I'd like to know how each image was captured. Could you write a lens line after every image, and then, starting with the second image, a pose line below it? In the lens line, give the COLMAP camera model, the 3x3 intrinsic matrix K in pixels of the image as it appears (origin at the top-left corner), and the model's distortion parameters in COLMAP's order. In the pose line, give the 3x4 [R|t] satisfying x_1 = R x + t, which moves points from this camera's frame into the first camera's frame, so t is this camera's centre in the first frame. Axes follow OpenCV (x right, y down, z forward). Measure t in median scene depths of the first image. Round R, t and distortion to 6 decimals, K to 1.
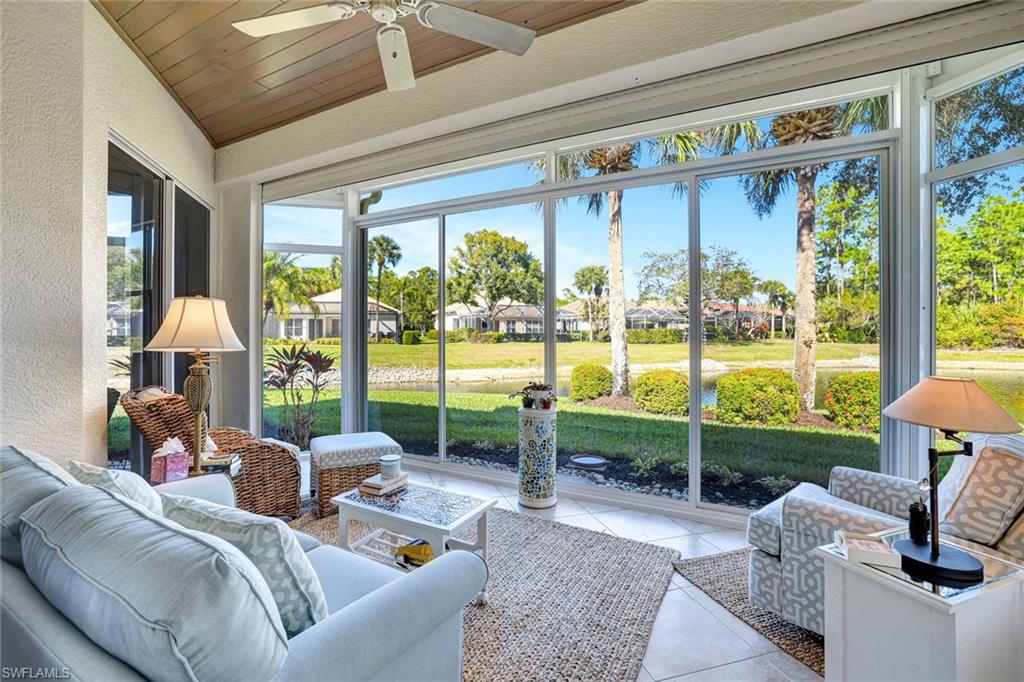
lens RADIAL K [[445.1, 0, 502.8], [0, 445.1, 332.1], [0, 0, 1]] dist [-0.041631, 0.014187]
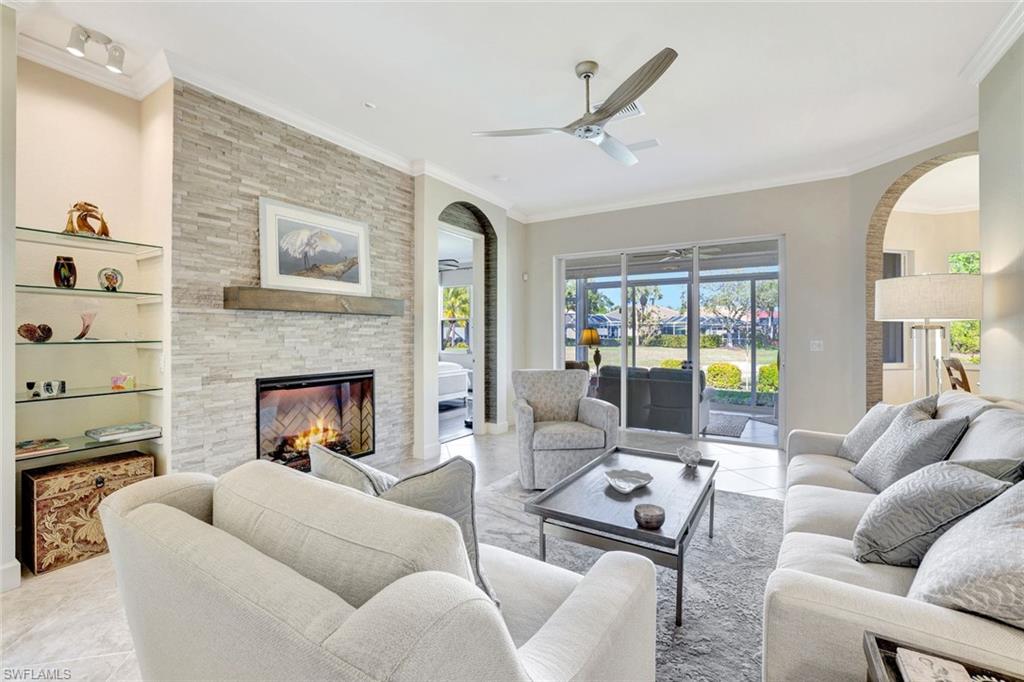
lens RADIAL K [[445.1, 0, 502.8], [0, 445.1, 332.1], [0, 0, 1]] dist [-0.041631, 0.014187]
pose [[0.997996, 0.001454, -0.063262, -0.067522], [-0.002139, 0.999940, -0.010760, -0.001105], [0.063243, 0.010874, 0.997939, -0.130022]]
